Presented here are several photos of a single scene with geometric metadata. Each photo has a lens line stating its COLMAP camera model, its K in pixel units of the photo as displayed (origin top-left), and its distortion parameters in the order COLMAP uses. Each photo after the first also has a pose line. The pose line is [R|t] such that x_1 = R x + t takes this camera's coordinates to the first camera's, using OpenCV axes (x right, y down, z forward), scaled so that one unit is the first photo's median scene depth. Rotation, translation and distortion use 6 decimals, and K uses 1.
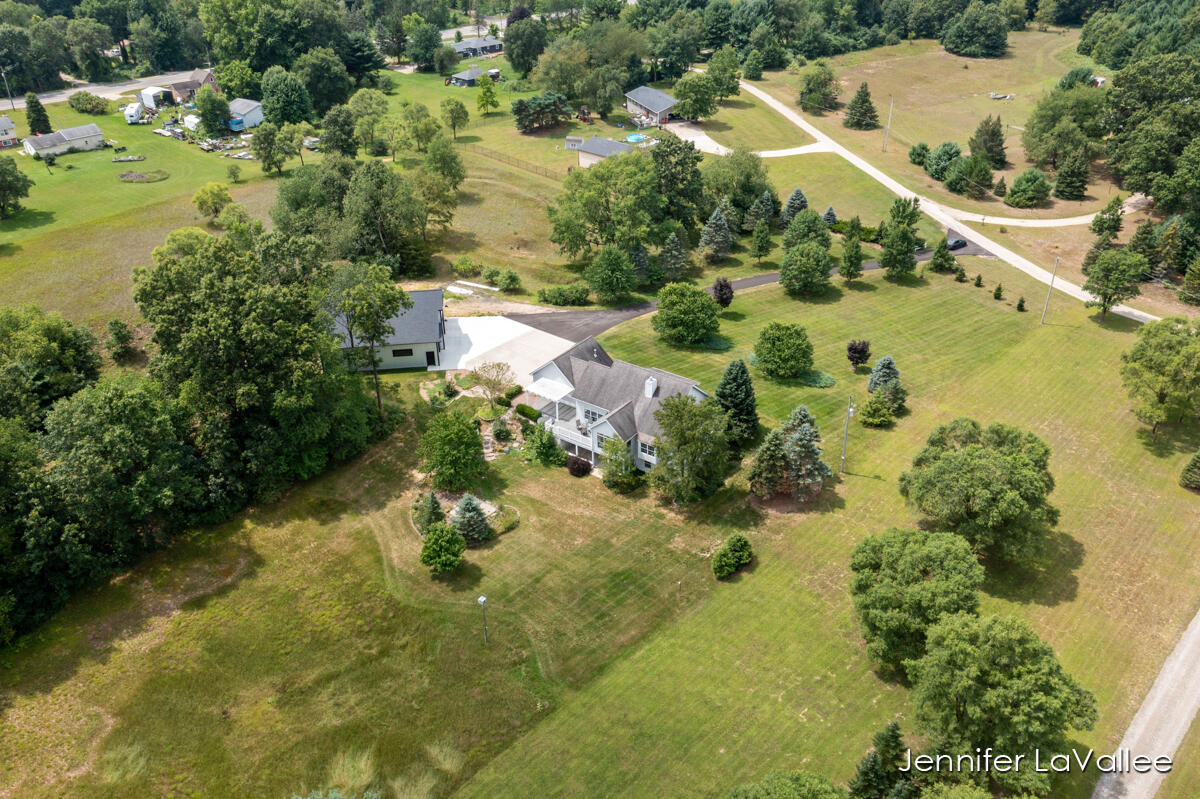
lens RADIAL K [[950.1, 0, 598.0], [0, 950.1, 407.6], [0, 0, 1]] dist [0.000284, 0.000040]
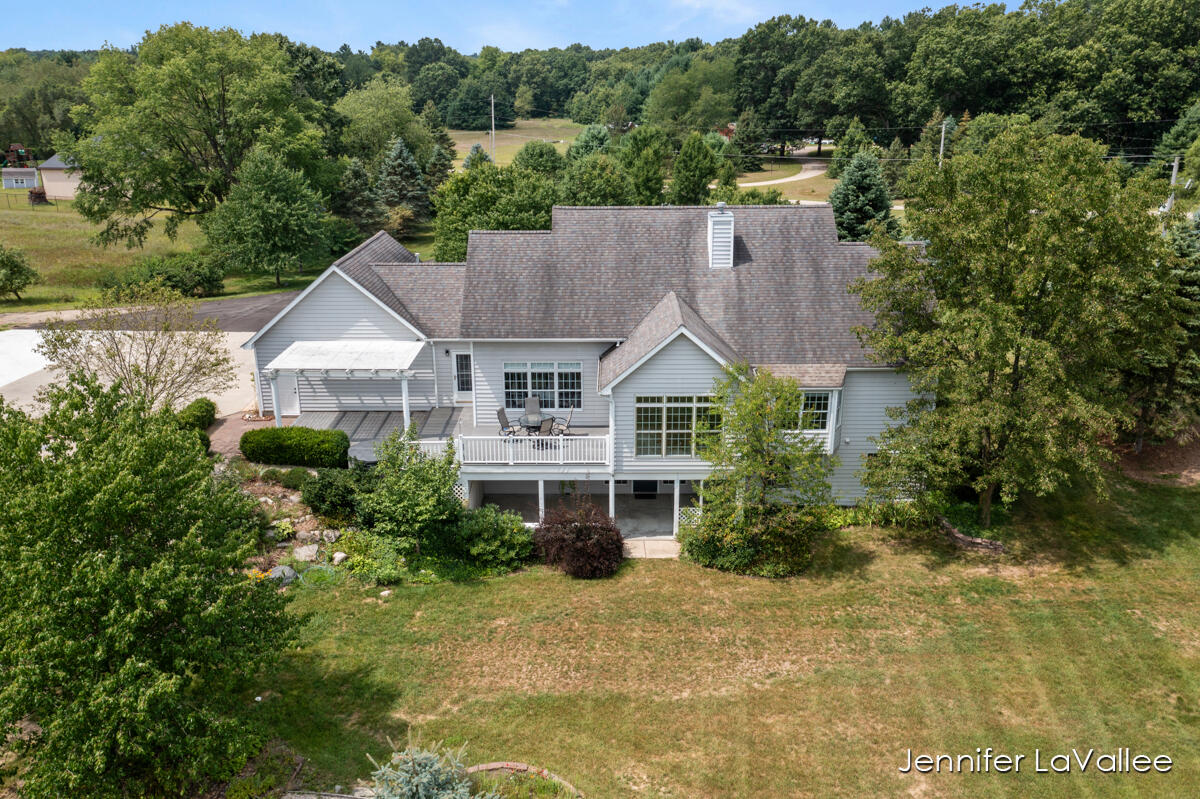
lens RADIAL K [[950.1, 0, 598.0], [0, 950.1, 407.6], [0, 0, 1]] dist [0.000284, 0.000040]
pose [[0.813827, -0.180501, 0.552363, -0.160923], [0.294924, 0.947314, -0.124965, 0.058719], [-0.500705, 0.264606, 0.824183, 0.740995]]
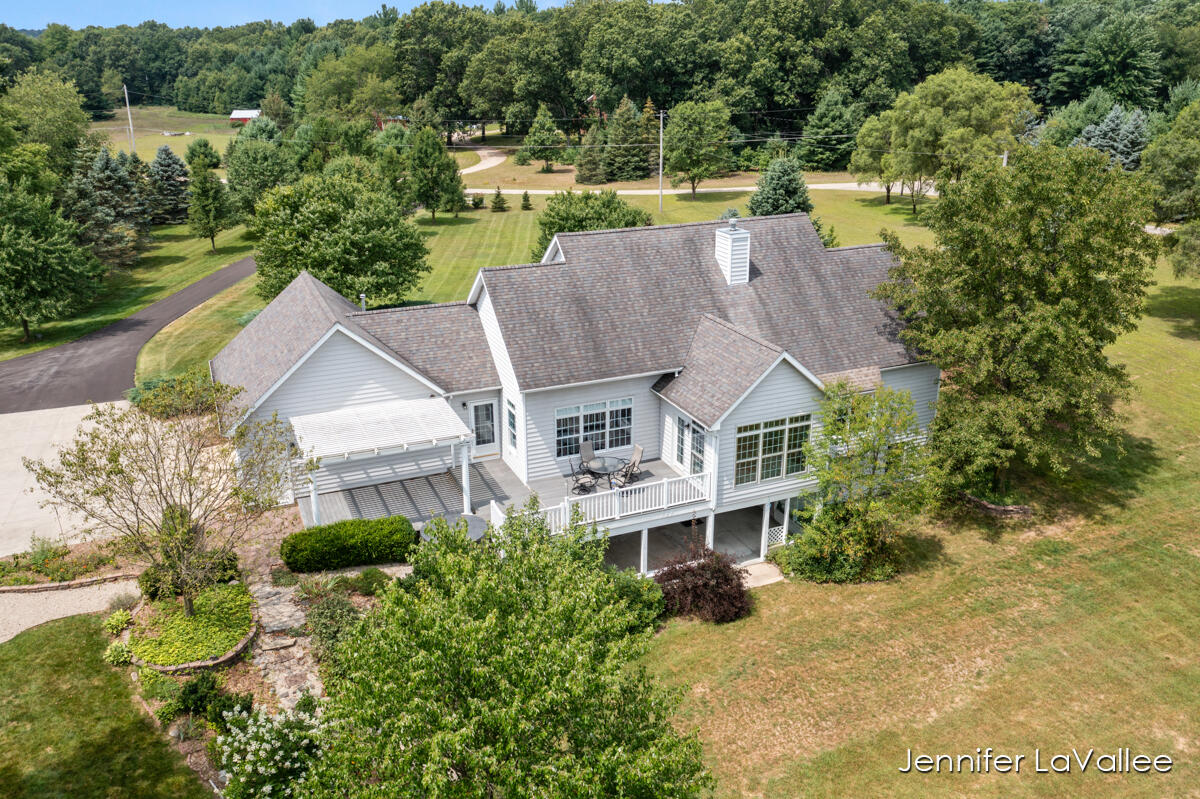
lens RADIAL K [[953.5, 0, 600.0], [0, 953.5, 399.5], [0, 0, 1]] dist [0.002675, -0.004332]
pose [[0.505827, -0.282139, 0.815191, -0.237016], [0.443893, 0.895417, 0.034469, -0.008560], [-0.739661, 0.344422, 0.578165, 0.830242]]
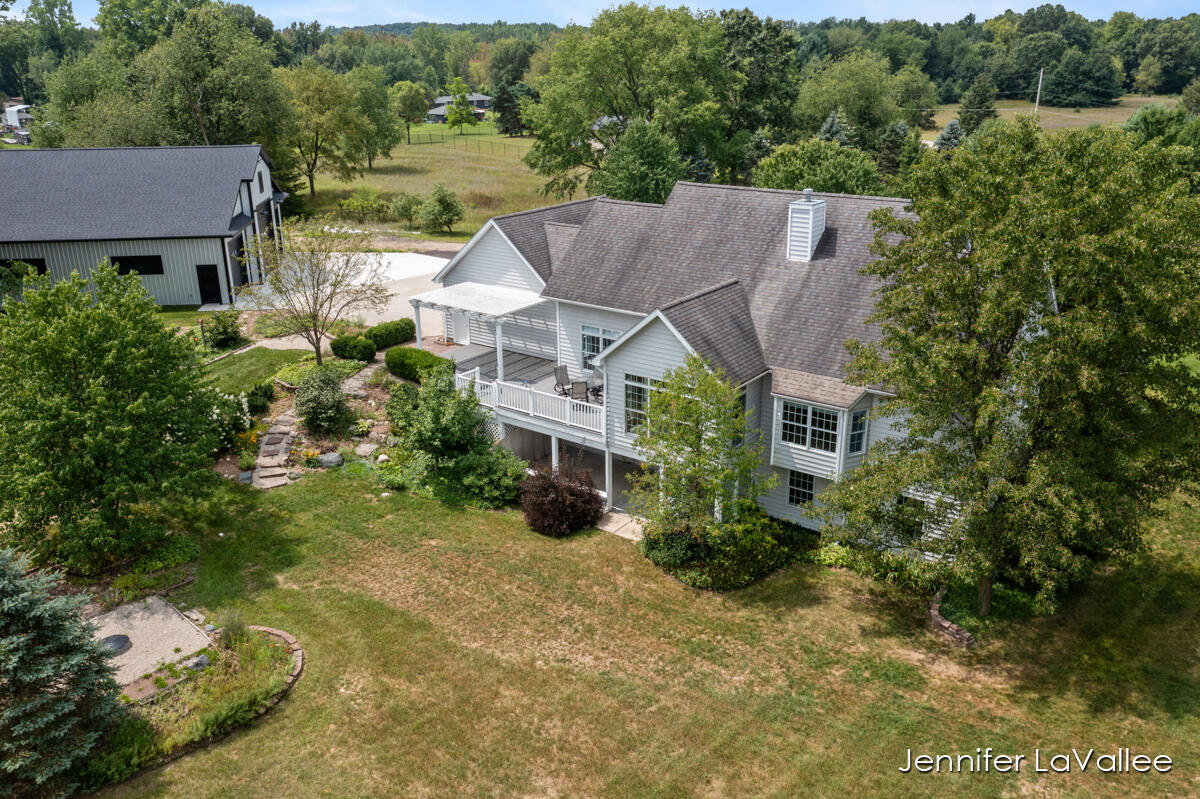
lens RADIAL K [[953.5, 0, 600.0], [0, 953.5, 399.5], [0, 0, 1]] dist [0.002675, -0.004332]
pose [[0.999961, 0.007016, -0.005341, -0.006433], [-0.007924, 0.980713, -0.195291, 0.086065], [0.003868, 0.195326, 0.980731, 0.691239]]
